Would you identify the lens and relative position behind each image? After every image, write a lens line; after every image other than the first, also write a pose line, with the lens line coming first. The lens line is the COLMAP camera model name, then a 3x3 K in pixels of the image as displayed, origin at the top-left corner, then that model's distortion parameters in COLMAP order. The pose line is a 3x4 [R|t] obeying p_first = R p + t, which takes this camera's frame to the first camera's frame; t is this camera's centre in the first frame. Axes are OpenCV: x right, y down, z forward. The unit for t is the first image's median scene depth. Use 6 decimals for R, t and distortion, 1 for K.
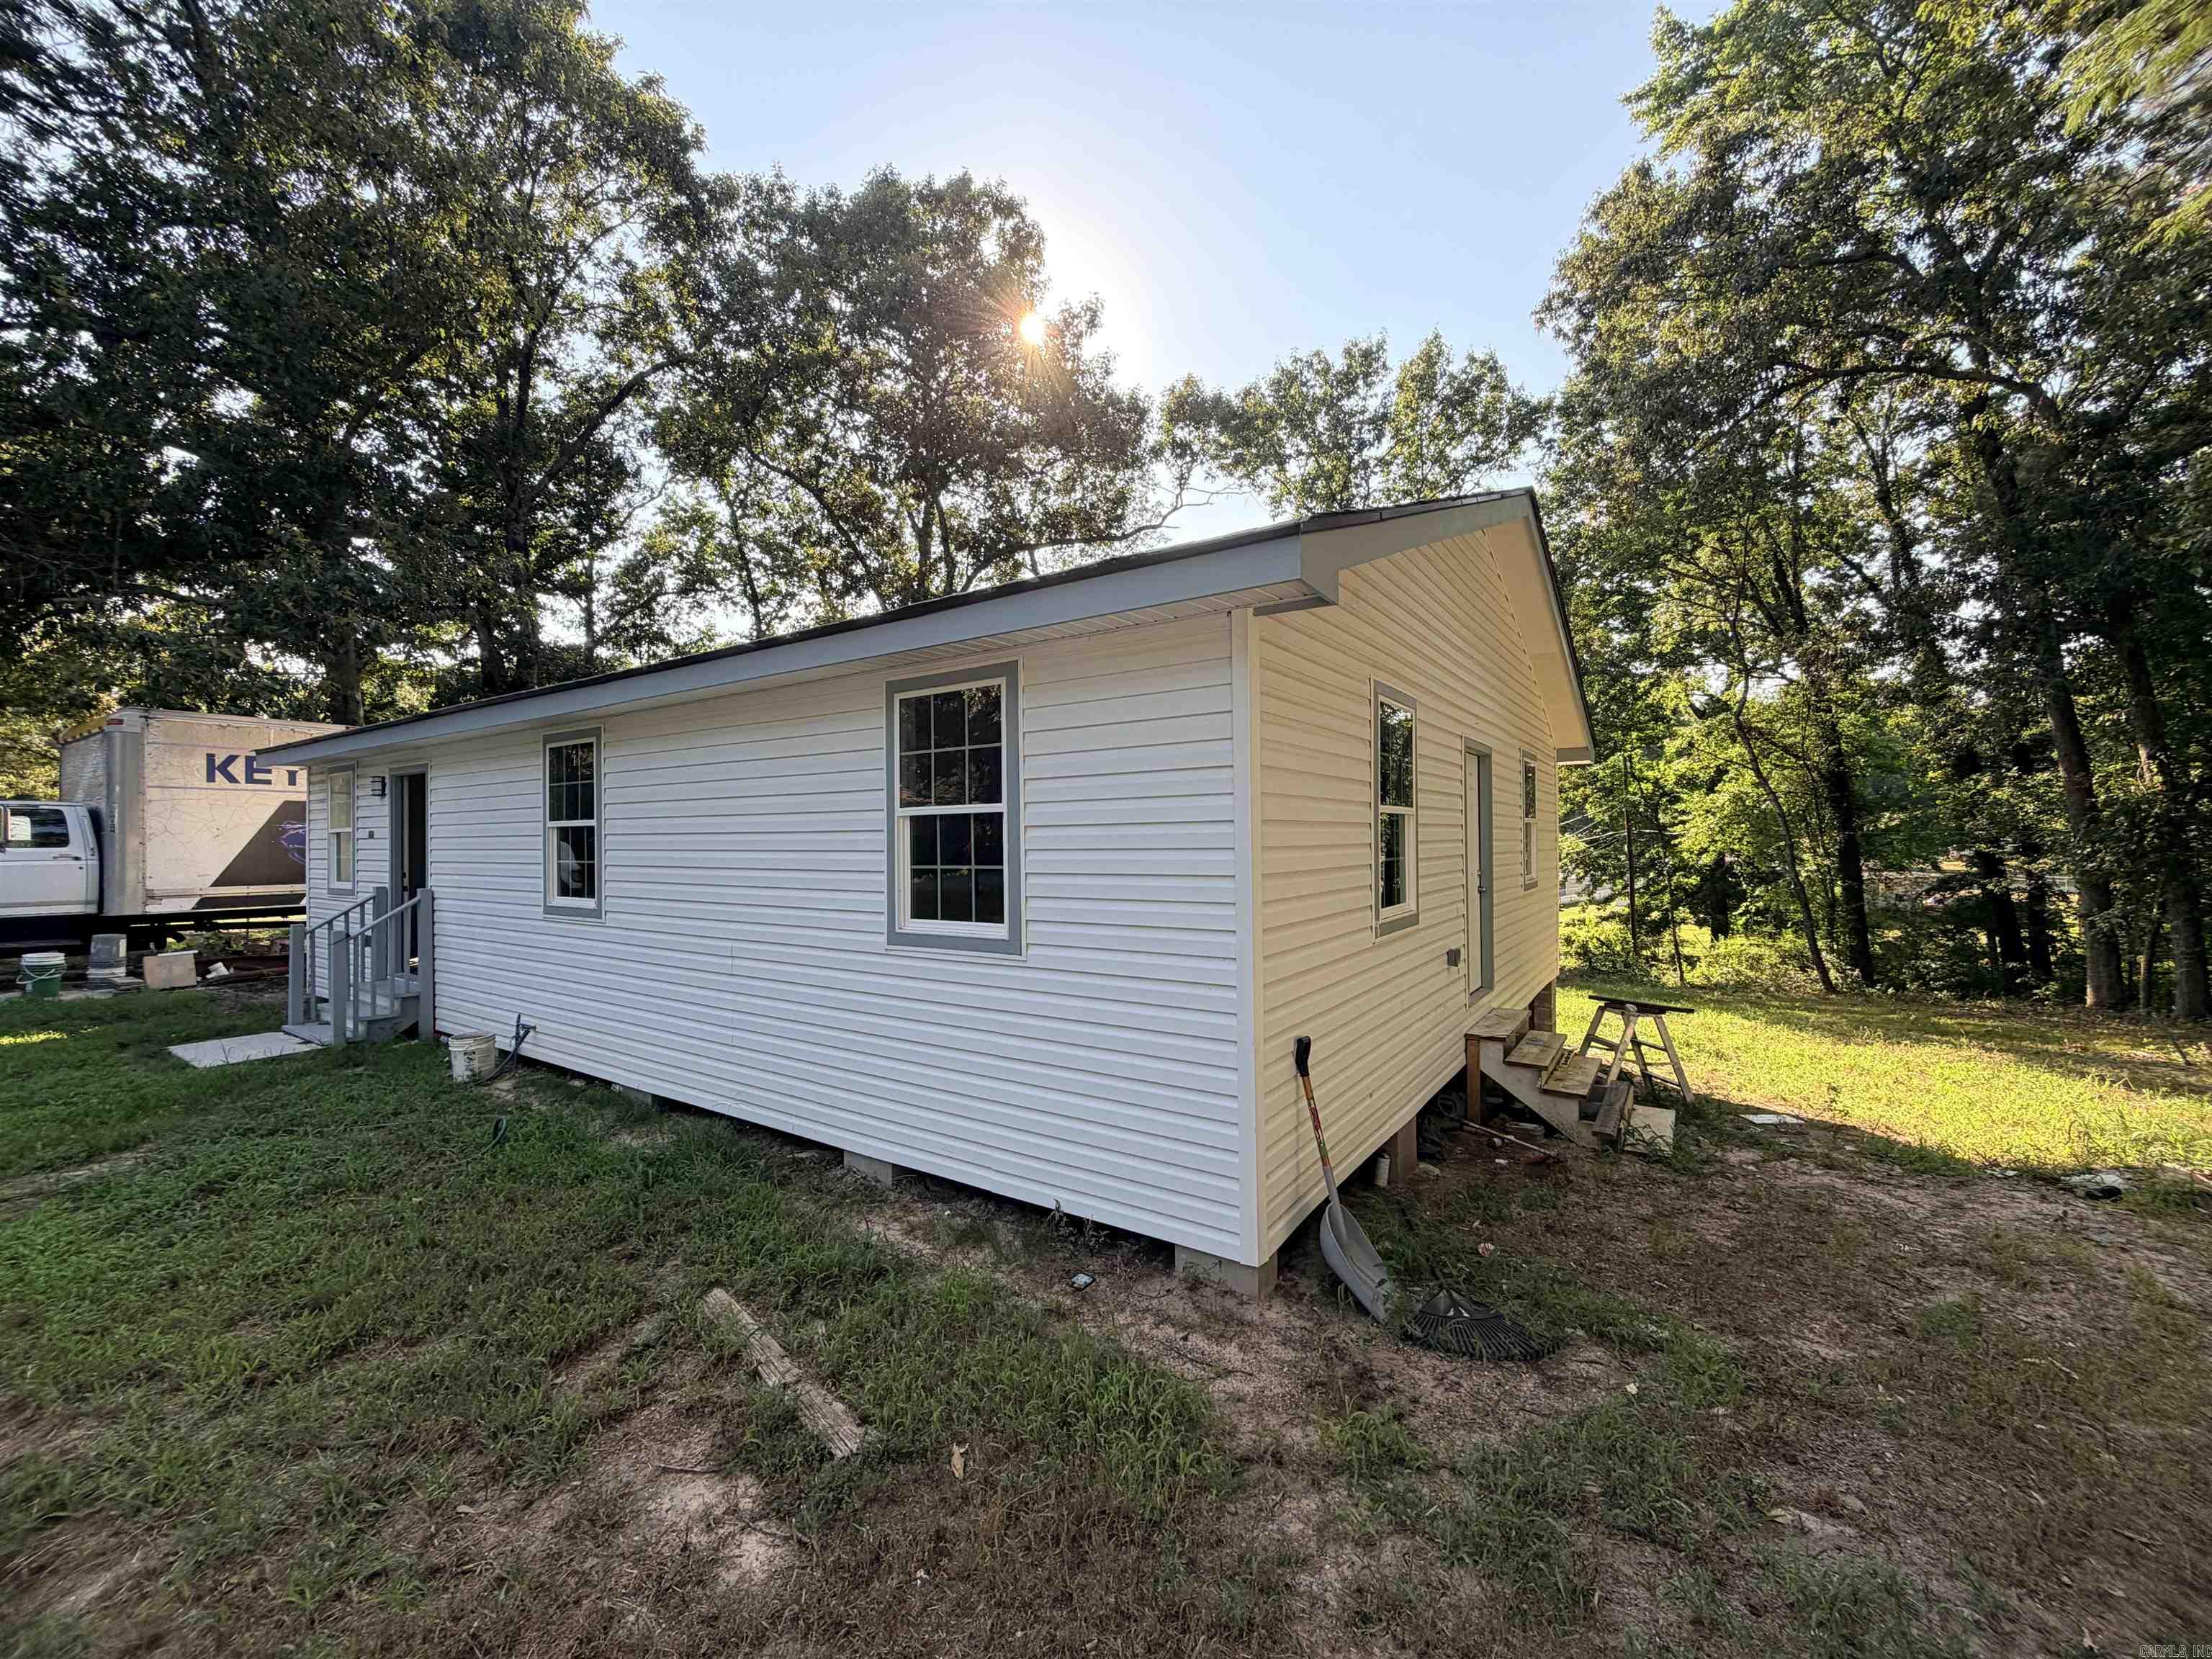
lens RADIAL K [[882.3, 0, 1102.2], [0, 882.3, 830.6], [0, 0, 1]] dist [-0.000060, -0.000291]
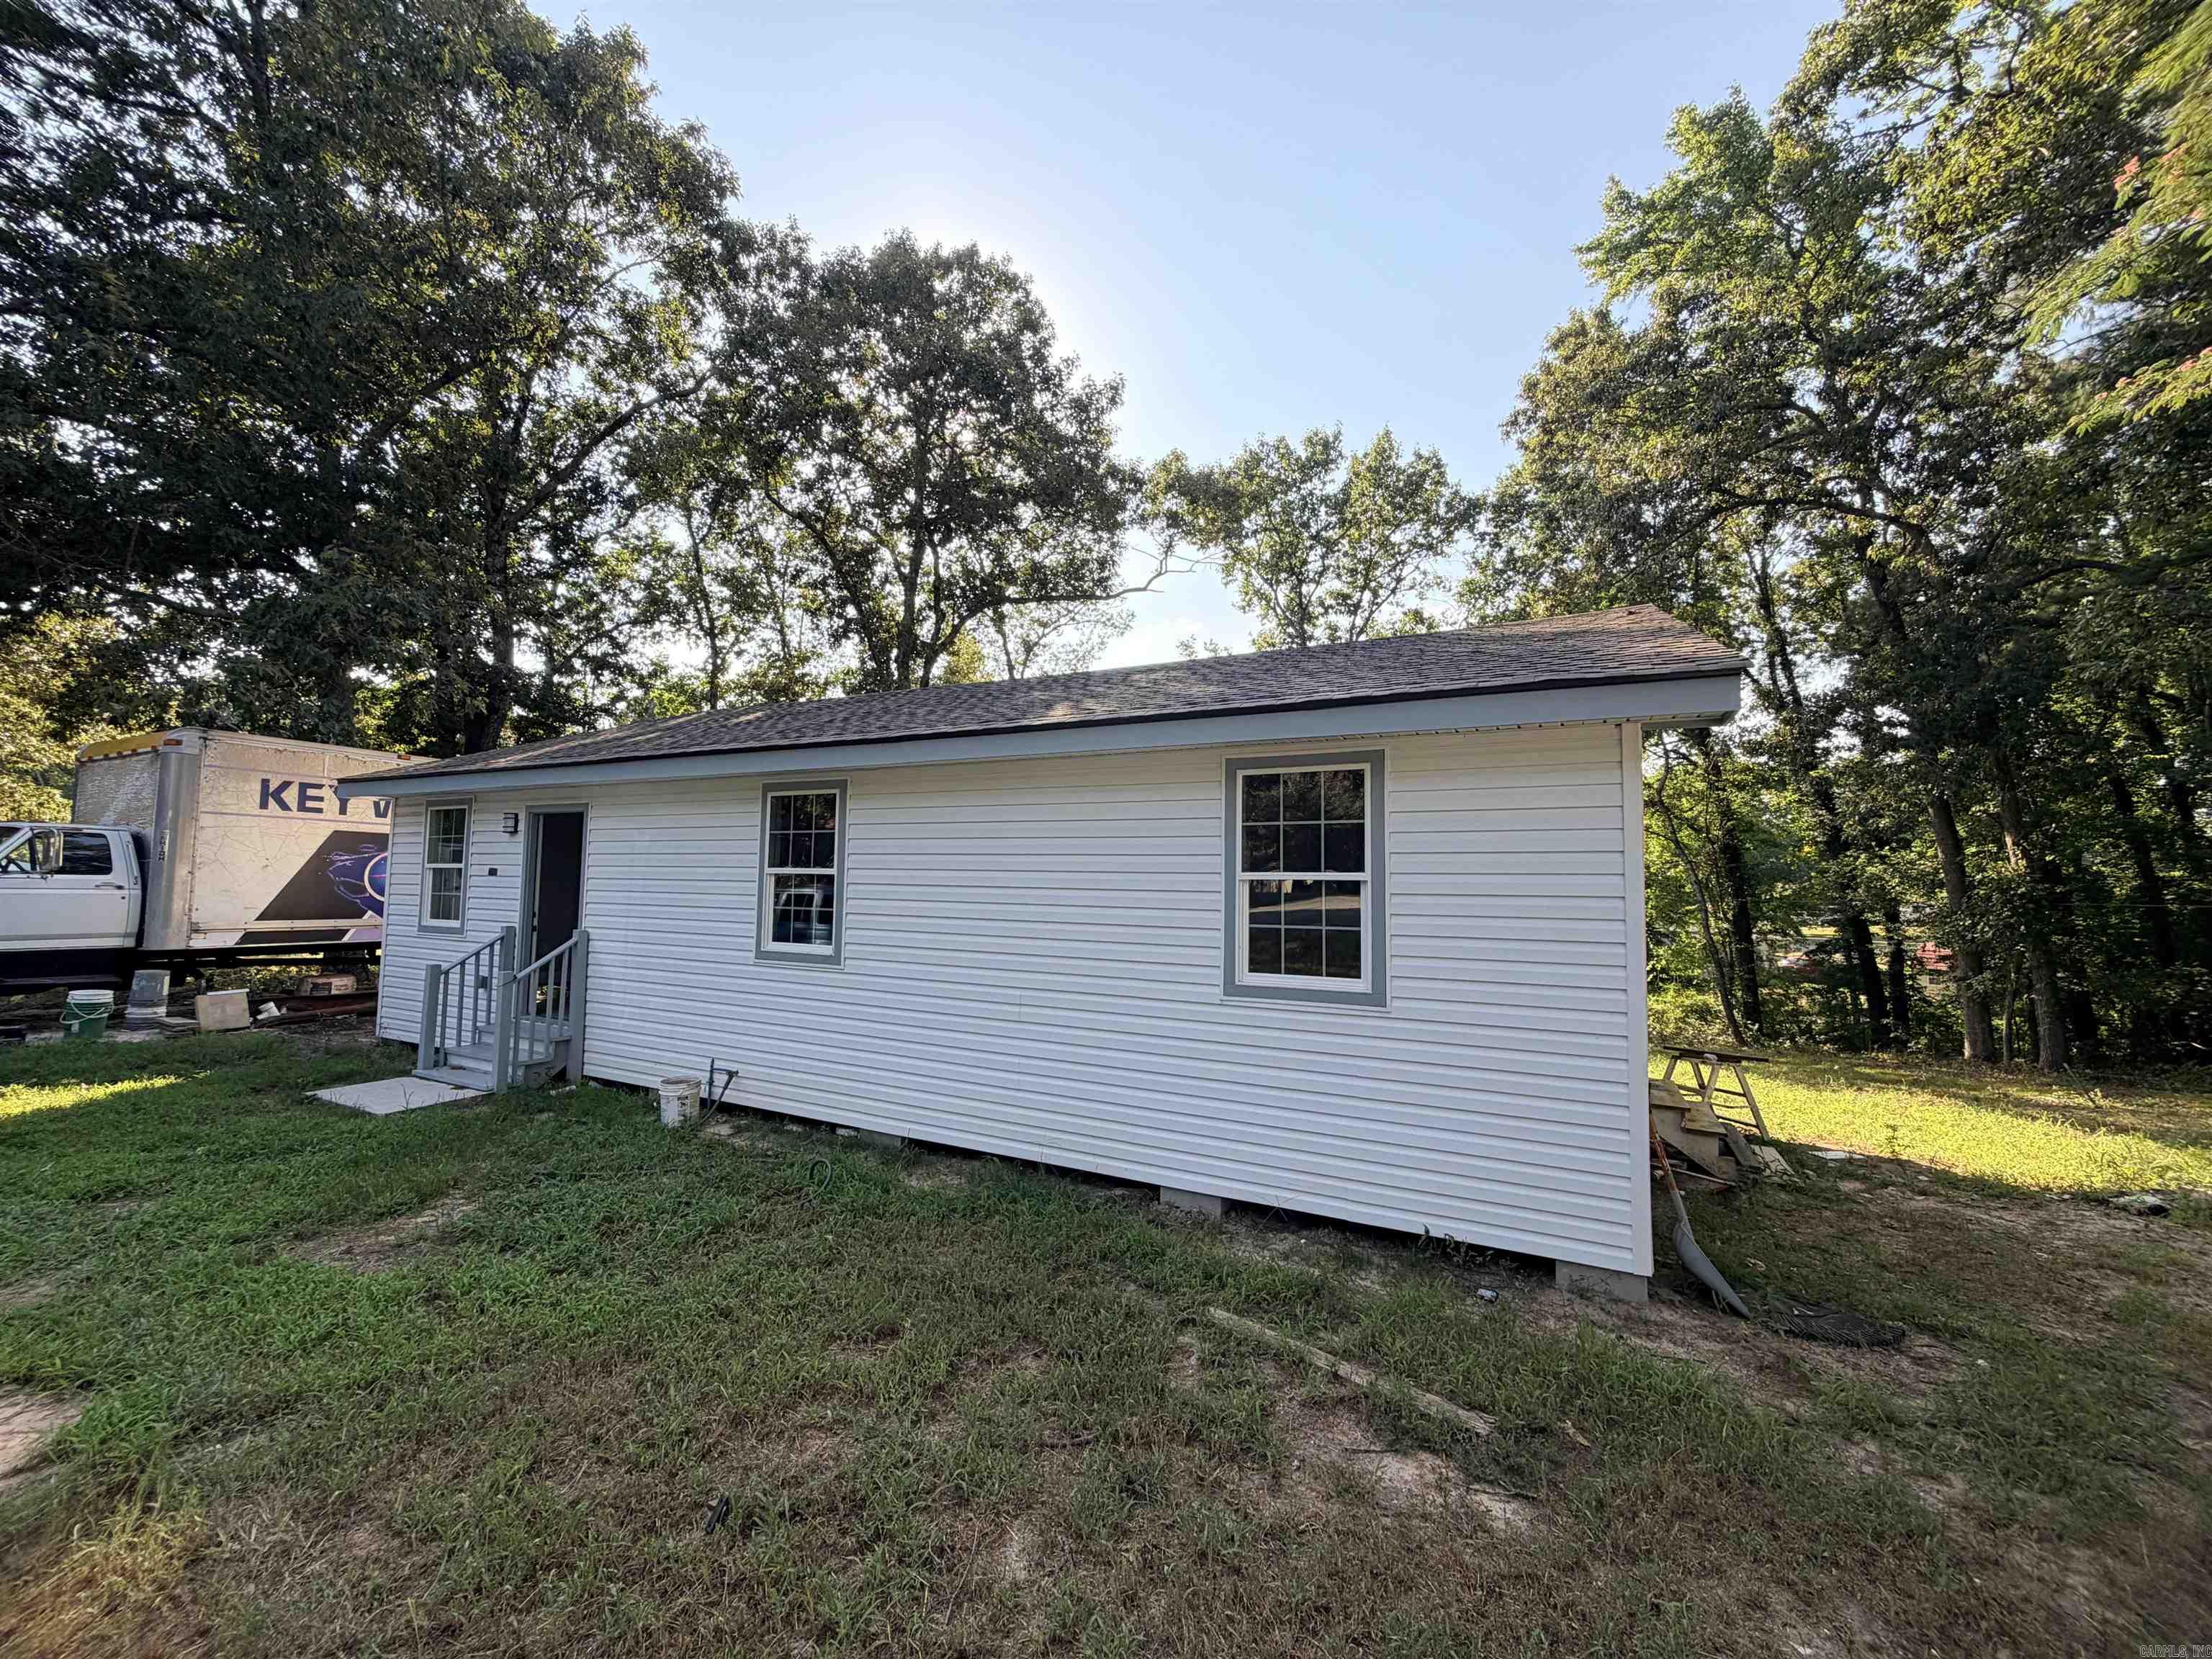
lens RADIAL K [[882.3, 0, 1102.2], [0, 882.3, 830.6], [0, 0, 1]] dist [-0.000060, -0.000291]
pose [[0.992970, 0.033500, 0.113526, -0.230100], [-0.027478, 0.998152, -0.054198, -0.005565], [-0.115132, 0.050698, 0.992056, -0.038307]]
